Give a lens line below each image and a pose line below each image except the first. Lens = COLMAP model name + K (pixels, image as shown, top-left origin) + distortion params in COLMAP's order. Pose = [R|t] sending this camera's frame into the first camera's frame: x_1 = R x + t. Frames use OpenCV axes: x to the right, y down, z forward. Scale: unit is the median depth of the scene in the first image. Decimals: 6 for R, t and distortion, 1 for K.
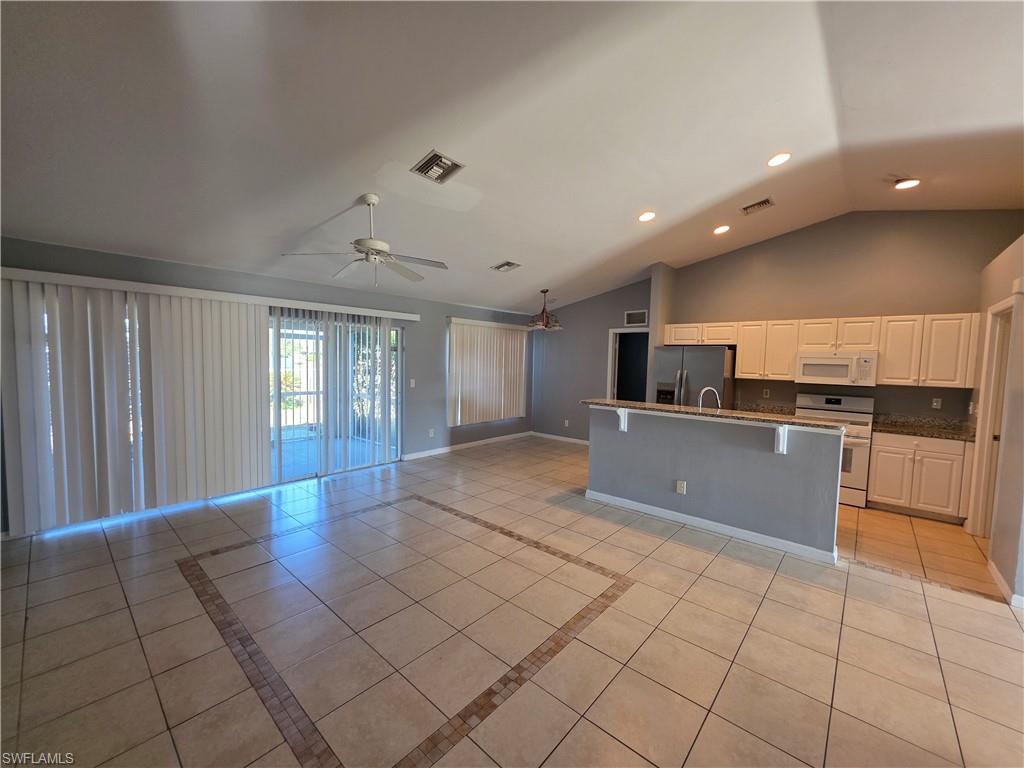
lens RADIAL K [[409.3, 0, 513.2], [0, 409.3, 385.0], [0, 0, 1]] dist [0.002003, 0.000251]
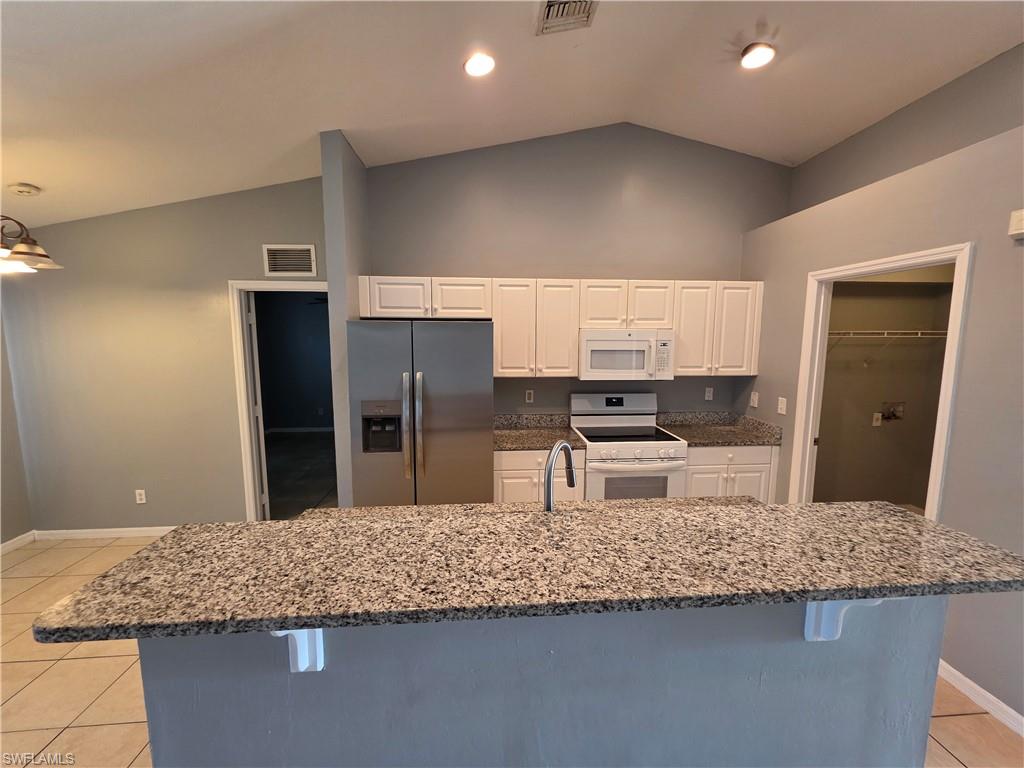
lens RADIAL K [[409.3, 0, 513.2], [0, 409.3, 385.0], [0, 0, 1]] dist [0.002003, 0.000251]
pose [[0.696922, -0.104829, 0.709444, 0.178723], [0.059076, 0.994288, 0.088885, -0.064202], [-0.714709, -0.020035, 0.699135, 0.673241]]
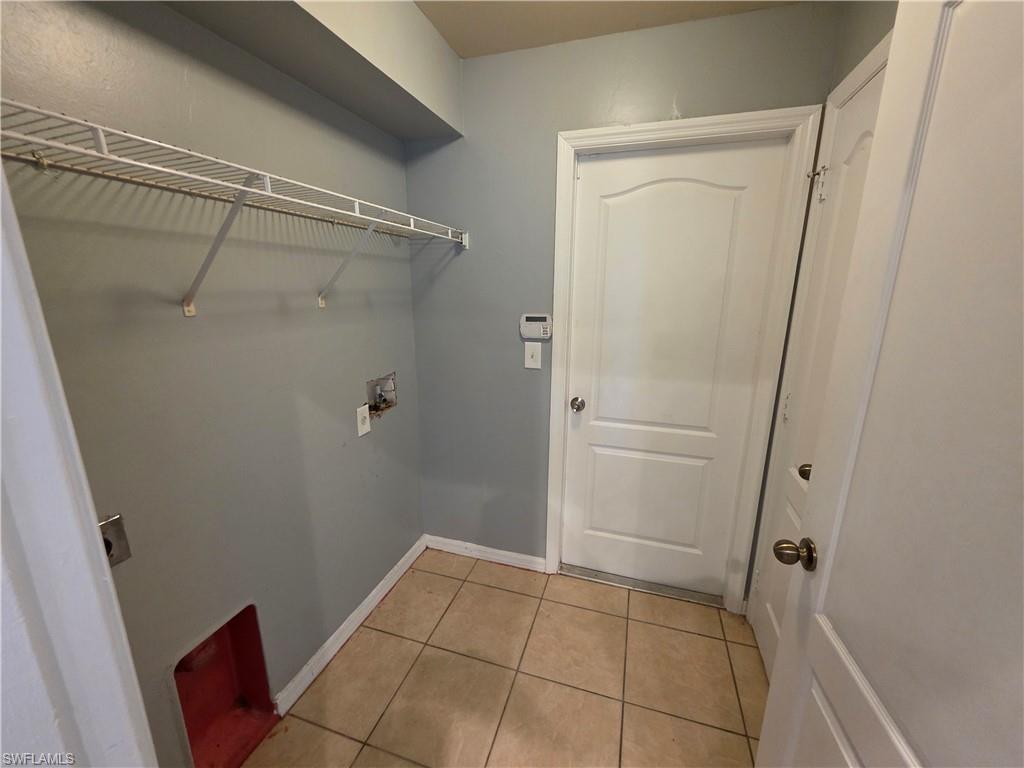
lens RADIAL K [[409.3, 0, 513.2], [0, 409.3, 385.0], [0, 0, 1]] dist [0.002003, 0.000251]
pose [[-0.401525, -0.238212, 0.884326, 0.851699], [0.049195, 0.958578, 0.280550, -0.012933], [-0.914526, 0.156152, -0.373174, 0.732531]]
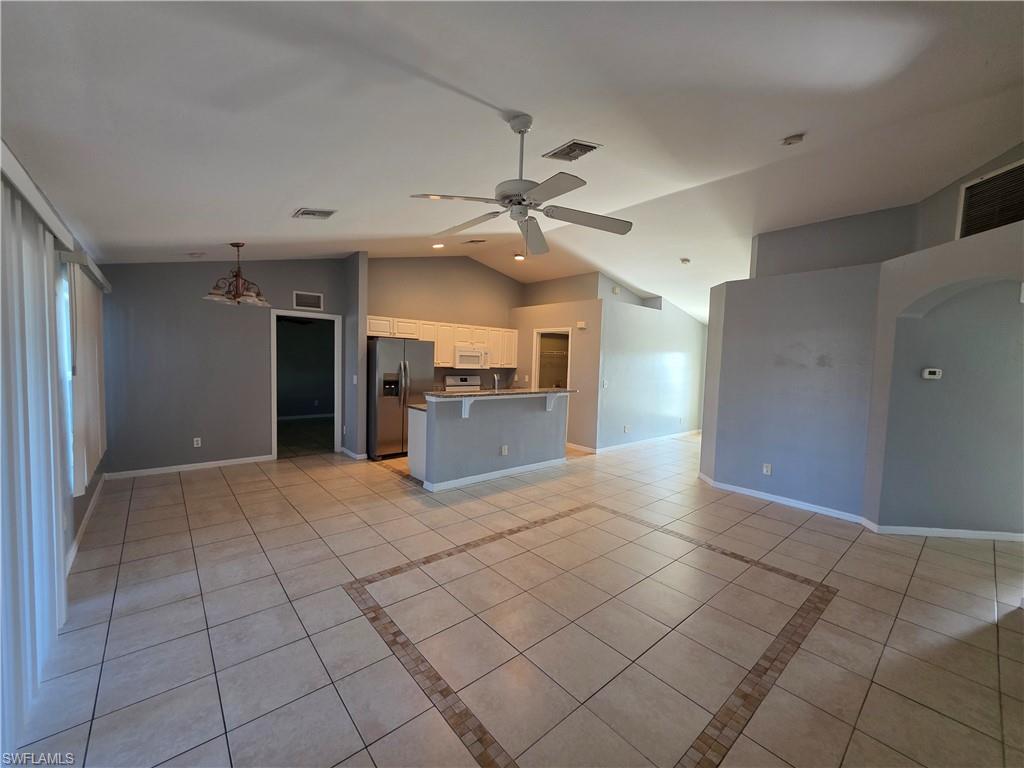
lens RADIAL K [[409.3, 0, 513.2], [0, 409.3, 385.0], [0, 0, 1]] dist [0.002003, 0.000251]
pose [[0.135657, -0.078915, 0.987608, -0.731412], [0.035233, 0.996577, 0.074792, -0.050266], [-0.990129, 0.024651, 0.137973, 0.646232]]
